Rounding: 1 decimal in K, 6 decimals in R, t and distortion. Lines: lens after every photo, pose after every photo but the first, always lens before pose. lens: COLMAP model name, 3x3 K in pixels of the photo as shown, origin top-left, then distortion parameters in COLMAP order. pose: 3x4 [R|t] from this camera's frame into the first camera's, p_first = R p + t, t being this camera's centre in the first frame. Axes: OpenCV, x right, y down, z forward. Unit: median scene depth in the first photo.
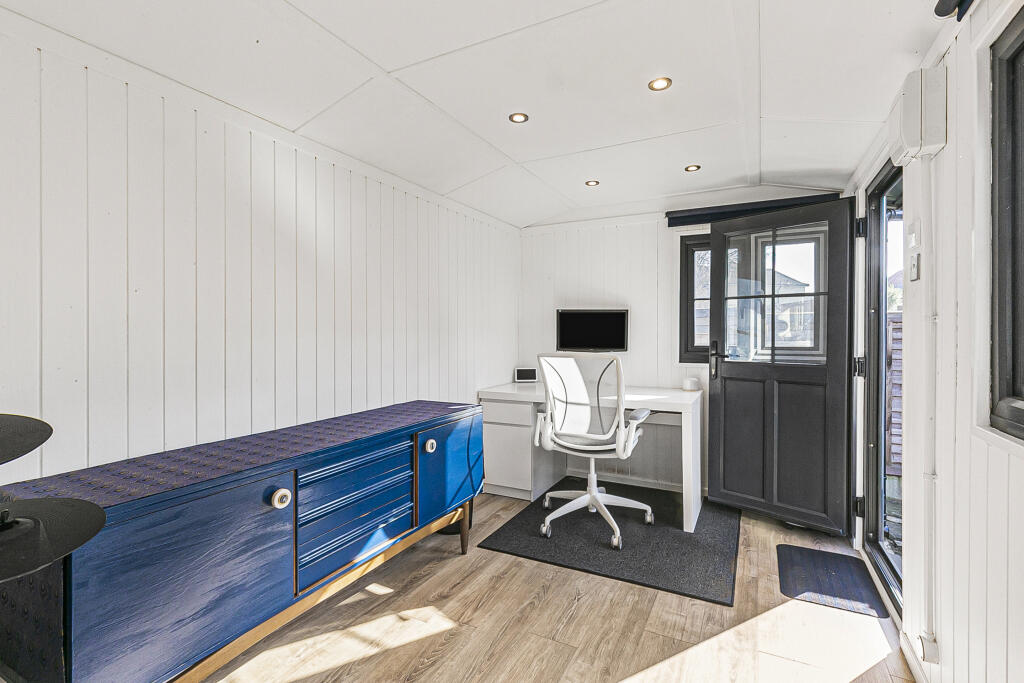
lens RADIAL K [[467.5, 0, 516.6], [0, 467.5, 344.6], [0, 0, 1]] dist [-0.000834, -0.000415]
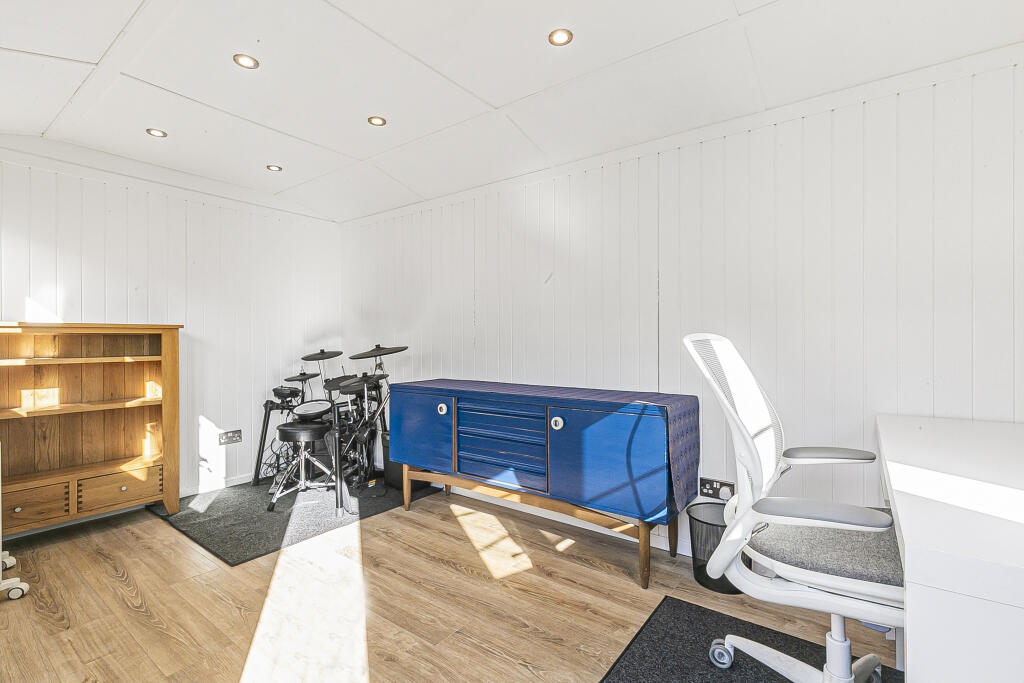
lens RADIAL K [[467.5, 0, 516.6], [0, 467.5, 344.6], [0, 0, 1]] dist [-0.000834, -0.000415]
pose [[-0.167295, 0.014295, -0.985803, 0.841892], [-0.015518, 0.999733, 0.017131, 0.029369], [0.985785, 0.018163, -0.167028, 1.090449]]
